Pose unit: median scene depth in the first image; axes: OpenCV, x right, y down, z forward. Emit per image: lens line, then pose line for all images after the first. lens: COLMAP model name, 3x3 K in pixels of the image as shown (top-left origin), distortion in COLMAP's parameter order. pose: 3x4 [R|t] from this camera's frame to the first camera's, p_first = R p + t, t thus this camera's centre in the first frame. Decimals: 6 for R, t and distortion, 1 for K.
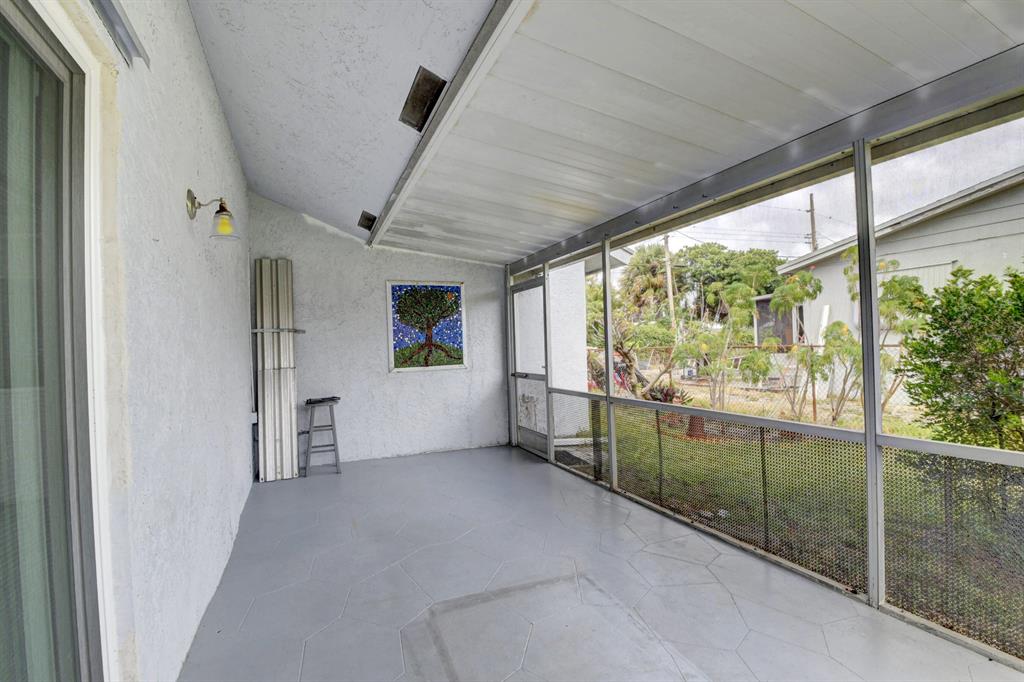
lens RADIAL K [[459.4, 0, 511.4], [0, 459.4, 340.4], [0, 0, 1]] dist [-0.001255, -0.000231]
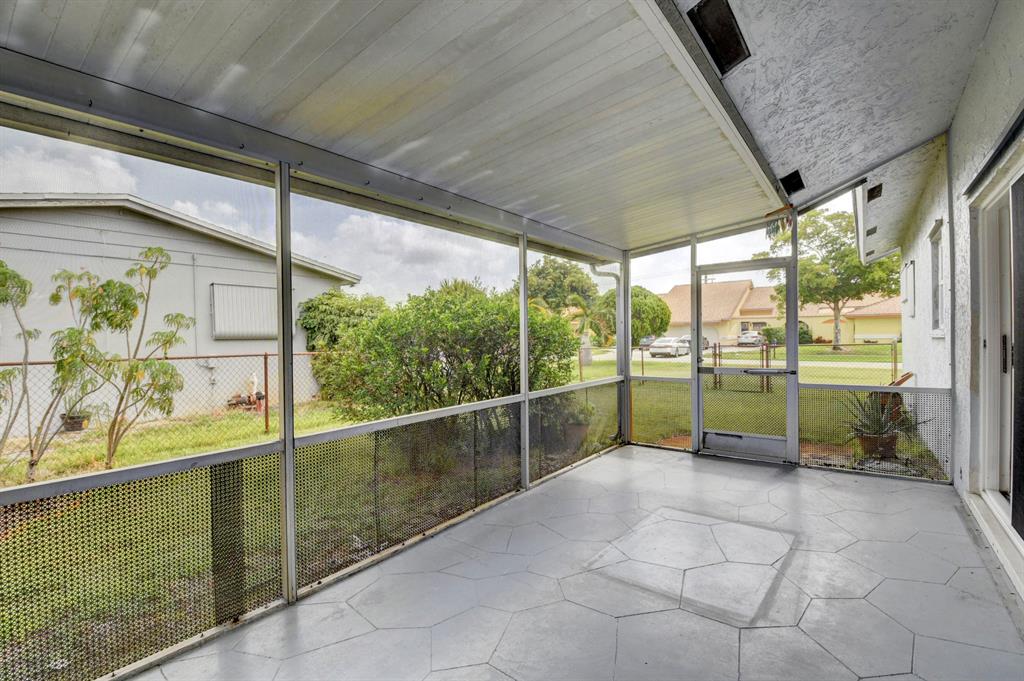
lens RADIAL K [[459.4, 0, 511.4], [0, 459.4, 339.9], [0, 0, 1]] dist [-0.001255, -0.000231]
pose [[-0.461449, 0.034655, 0.886490, -0.523896], [0.025312, 0.999344, -0.025891, 0.023301], [-0.886806, 0.010492, -0.462024, 1.231633]]
